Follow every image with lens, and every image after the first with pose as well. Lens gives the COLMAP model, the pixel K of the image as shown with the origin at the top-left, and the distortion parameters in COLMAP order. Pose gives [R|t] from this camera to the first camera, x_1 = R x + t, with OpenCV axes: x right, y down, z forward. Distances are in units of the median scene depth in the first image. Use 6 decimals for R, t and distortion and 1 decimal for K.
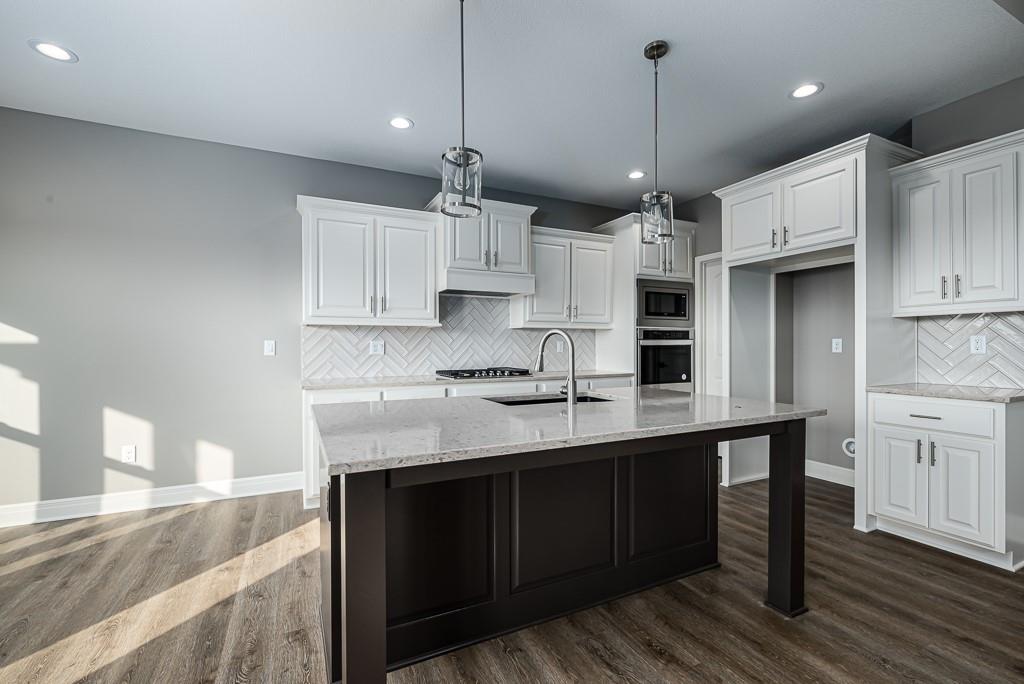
lens RADIAL K [[448.2, 0, 513.2], [0, 448.2, 346.9], [0, 0, 1]] dist [-0.004039, -0.000064]
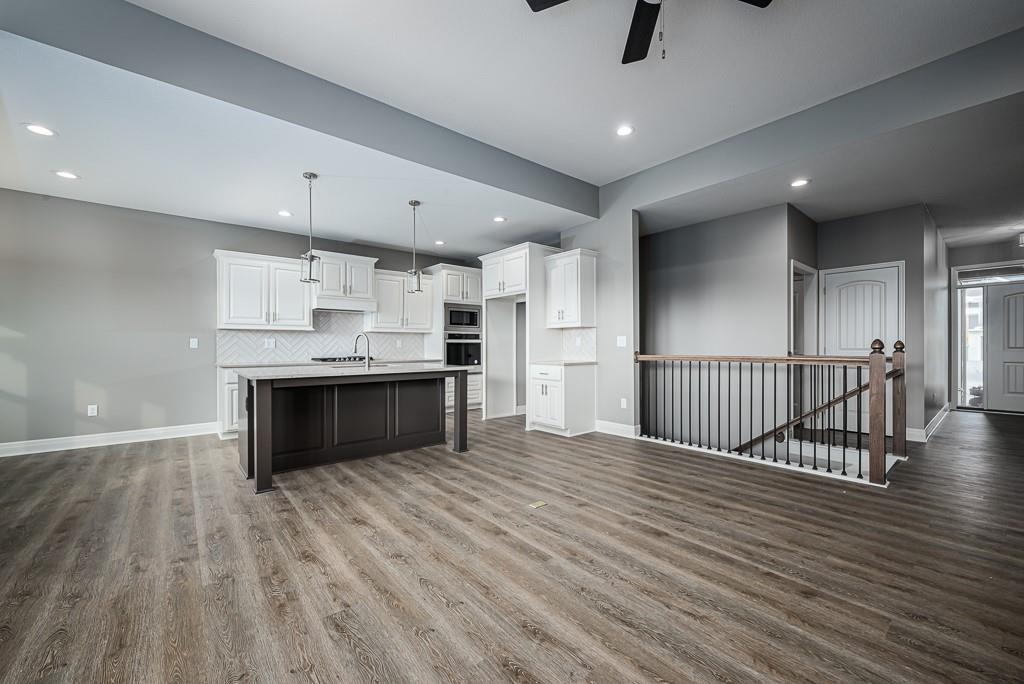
lens RADIAL K [[405.5, 0, 515.1], [0, 405.5, 345.8], [0, 0, 1]] dist [-0.002575, 0.000323]
pose [[0.970178, -0.000340, 0.242395, 0.187484], [0.001421, 0.999990, -0.004284, 0.017137], [-0.242391, 0.004501, 0.970168, -0.594809]]
